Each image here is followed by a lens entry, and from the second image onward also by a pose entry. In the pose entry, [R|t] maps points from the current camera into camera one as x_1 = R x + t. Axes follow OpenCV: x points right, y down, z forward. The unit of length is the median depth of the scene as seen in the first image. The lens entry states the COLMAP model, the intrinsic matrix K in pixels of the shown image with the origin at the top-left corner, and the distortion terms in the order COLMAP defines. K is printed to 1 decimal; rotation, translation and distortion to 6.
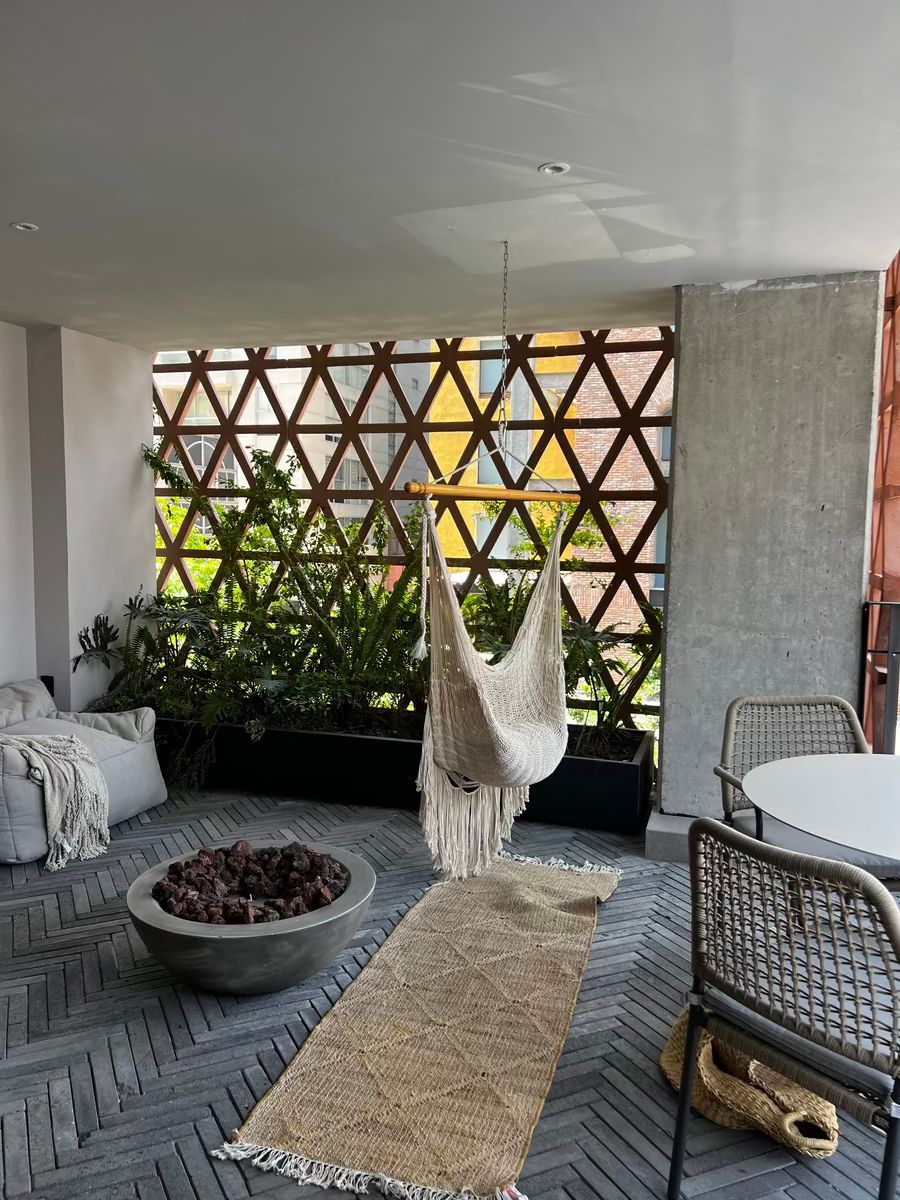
lens RADIAL K [[905.7, 0, 449.8], [0, 905.7, 605.3], [0, 0, 1]] dist [0.046946, -0.021379]
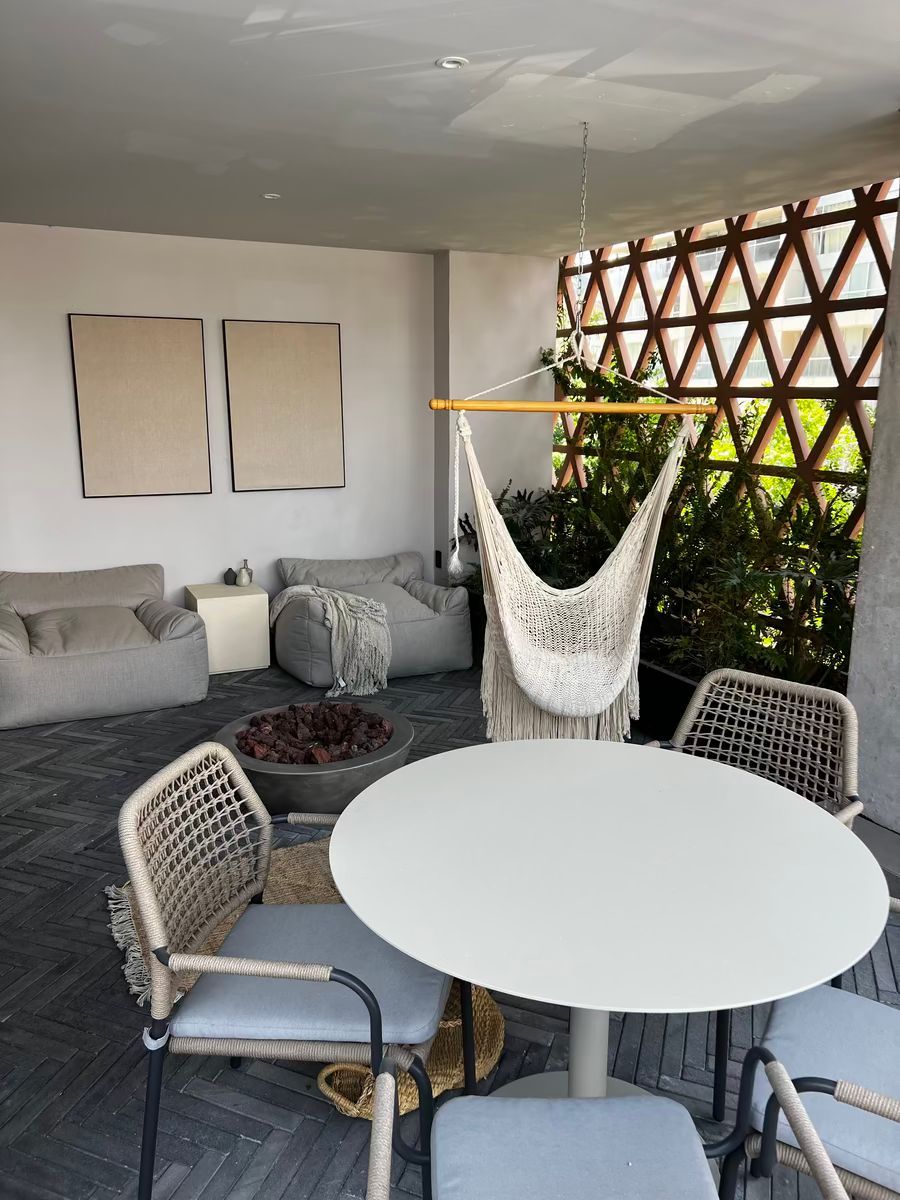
lens RADIAL K [[905.7, 0, 448.3], [0, 905.7, 596.8], [0, 0, 1]] dist [0.046946, -0.021379]
pose [[0.698389, 0.145889, -0.700692, 0.544370], [-0.059099, 0.987417, 0.146683, -0.051395], [0.713274, -0.061031, 0.698223, 0.205324]]
